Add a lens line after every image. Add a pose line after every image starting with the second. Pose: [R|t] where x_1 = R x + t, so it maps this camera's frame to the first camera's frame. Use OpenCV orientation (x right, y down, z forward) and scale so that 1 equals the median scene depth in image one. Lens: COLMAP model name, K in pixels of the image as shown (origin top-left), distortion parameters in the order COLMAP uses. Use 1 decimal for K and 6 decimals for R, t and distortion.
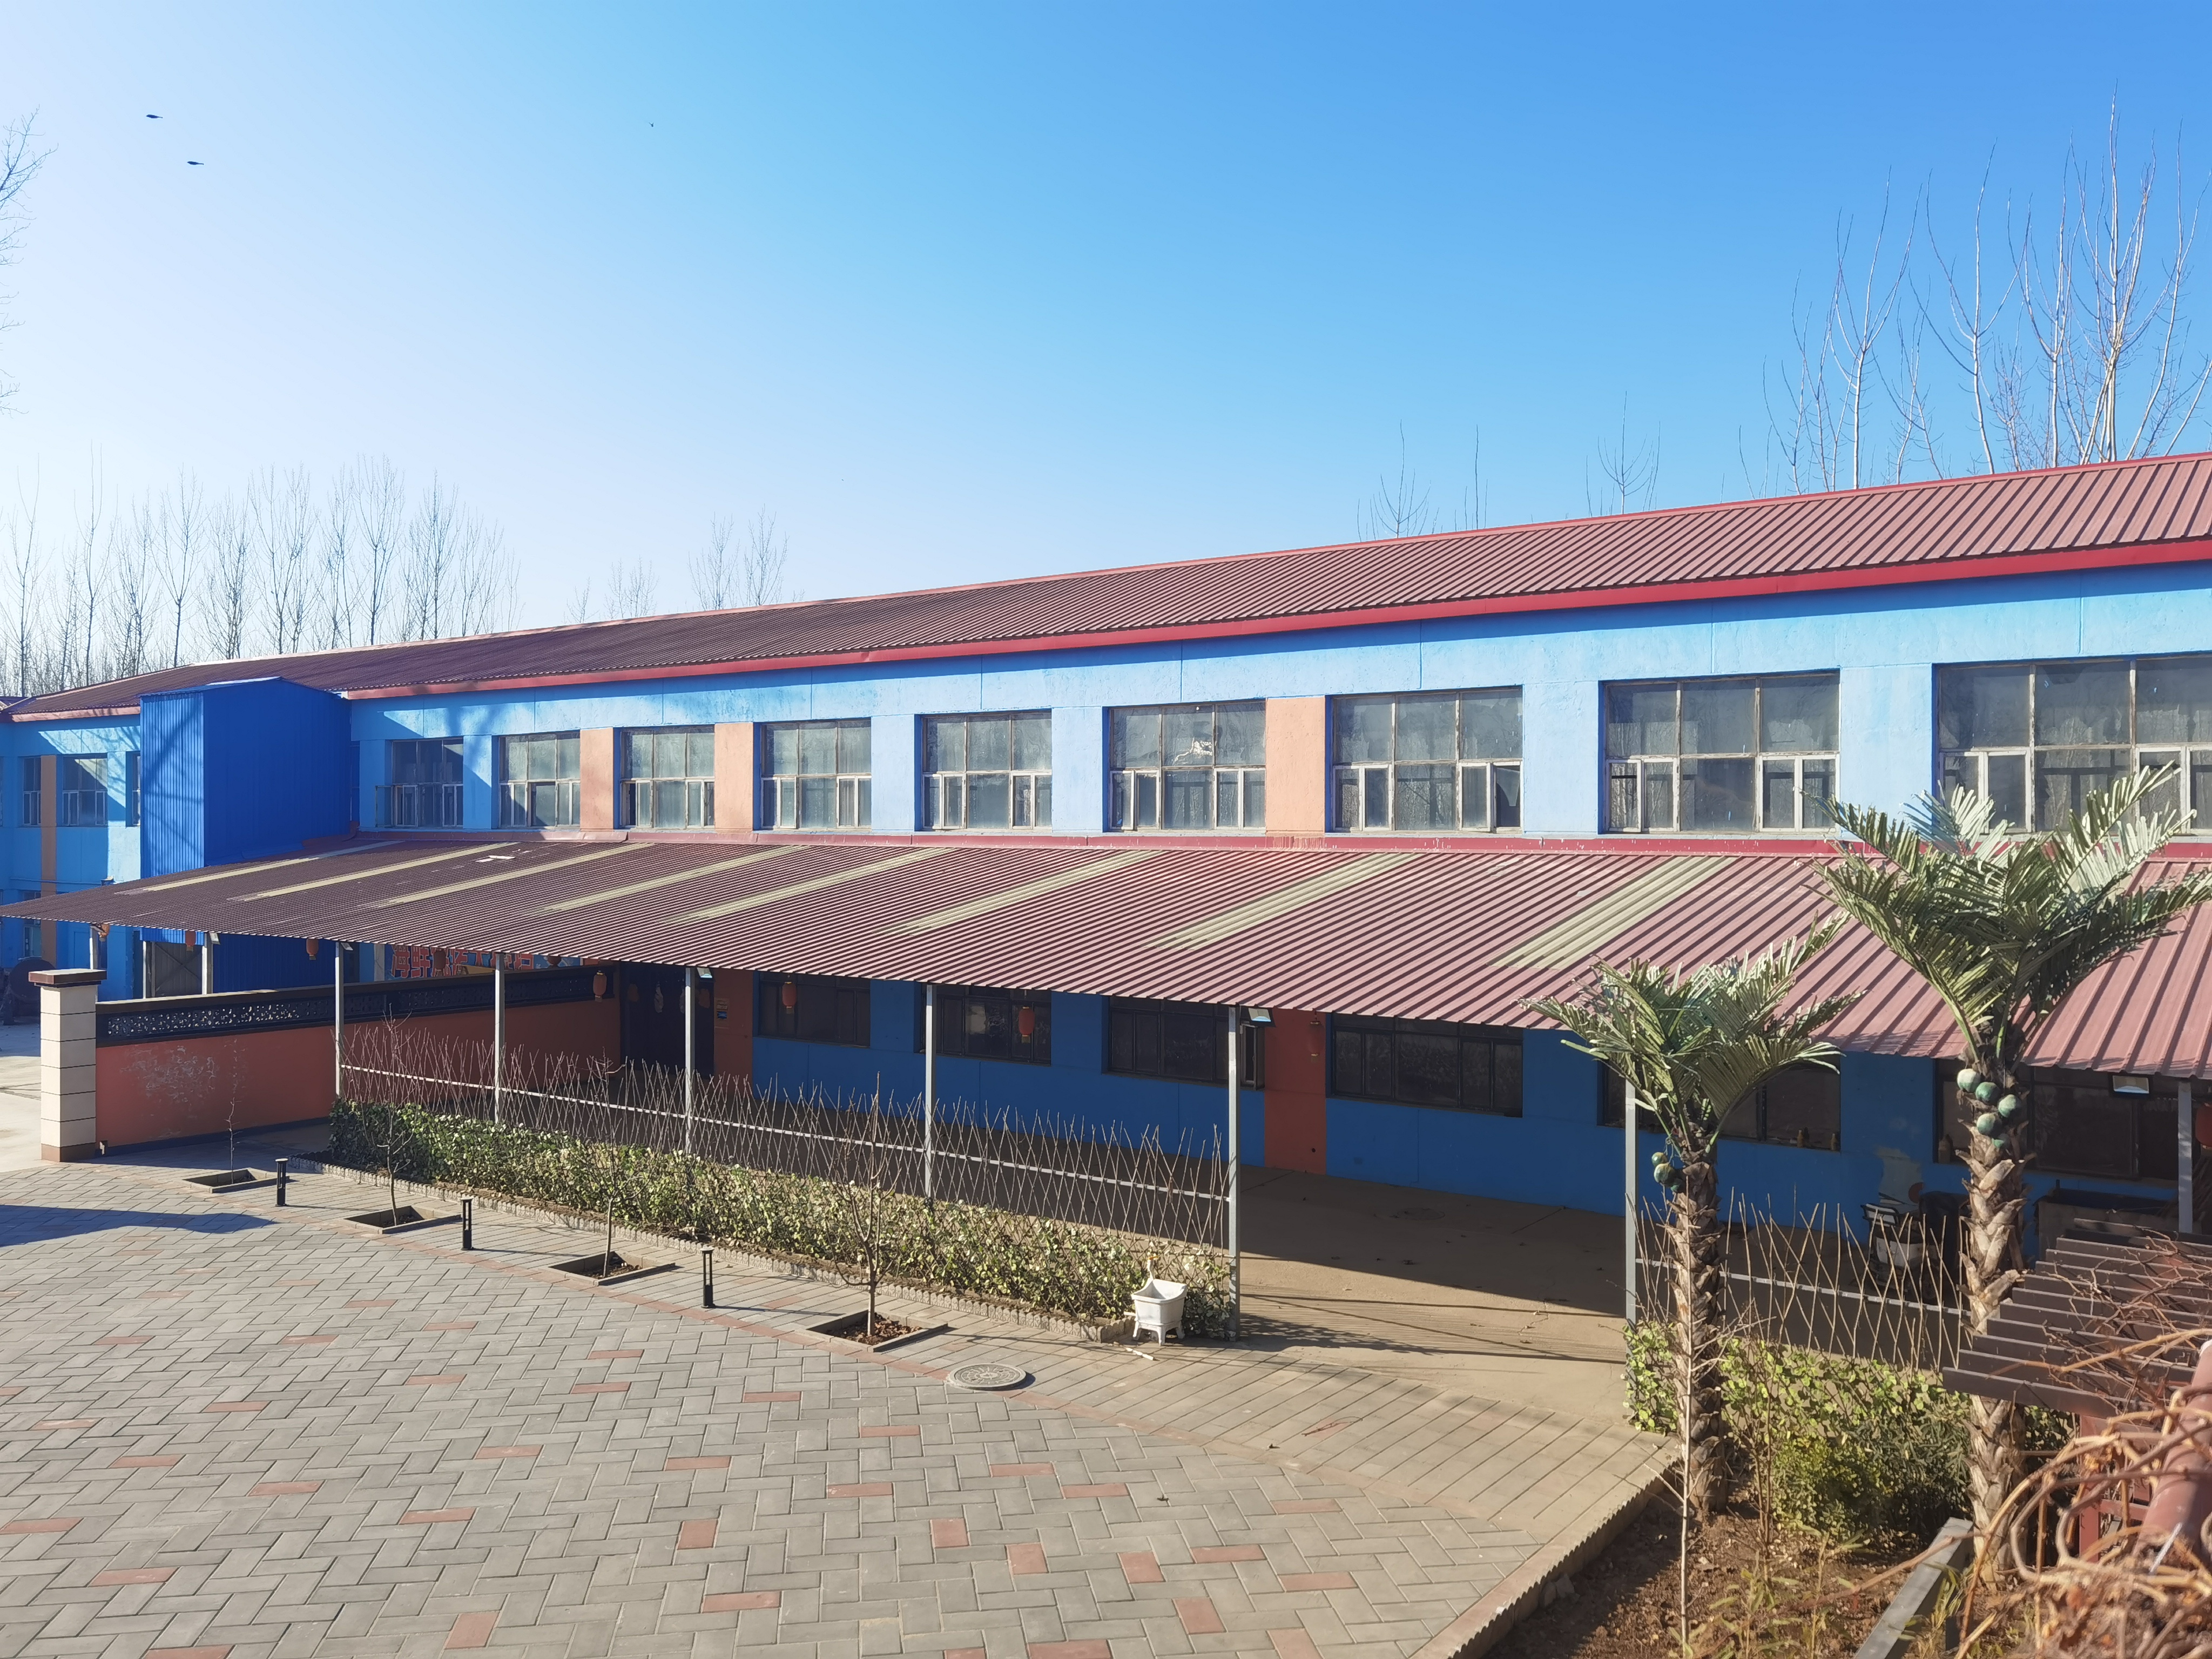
lens RADIAL K [[1797.7, 0, 1106.0], [0, 1797.7, 829.5], [0, 0, 1]] dist [0.034837, -0.004596]
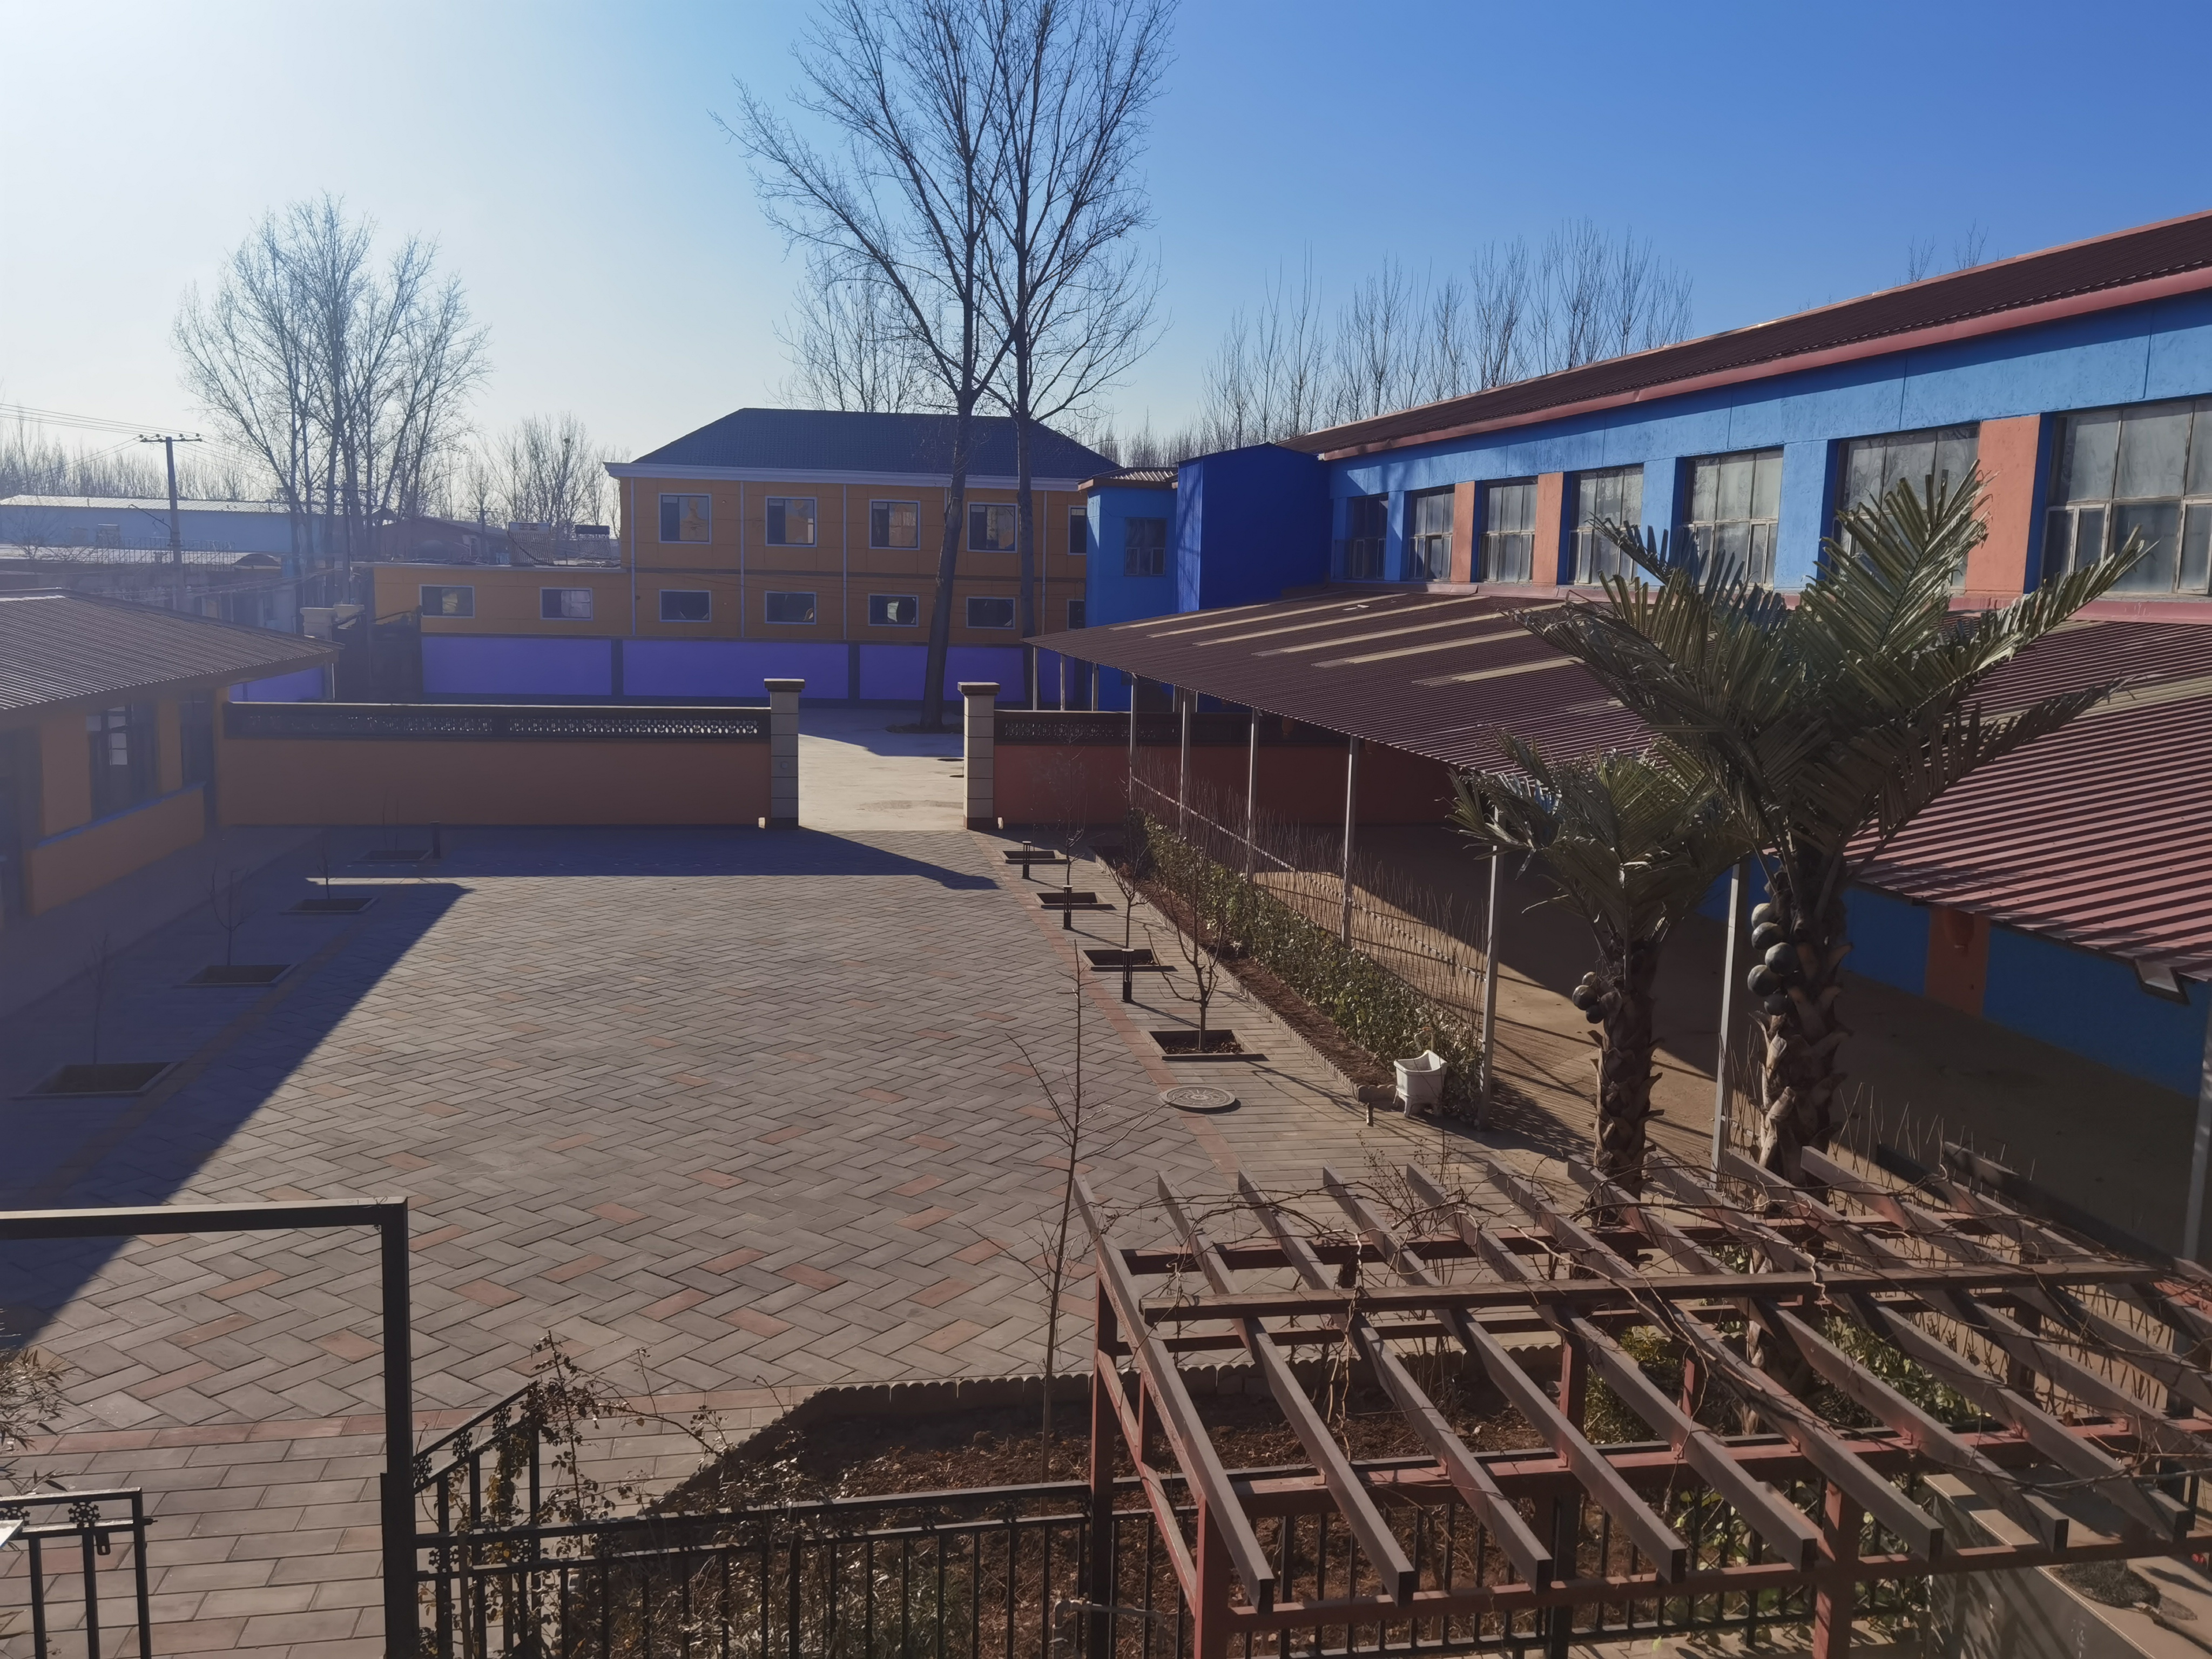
lens RADIAL K [[1797.7, 0, 1106.0], [0, 1797.7, 829.5], [0, 0, 1]] dist [0.034837, -0.004596]
pose [[0.716470, 0.111122, -0.688711, 0.405052], [-0.021964, 0.990336, 0.136940, 0.004566], [0.697272, -0.082987, 0.711986, 0.156656]]
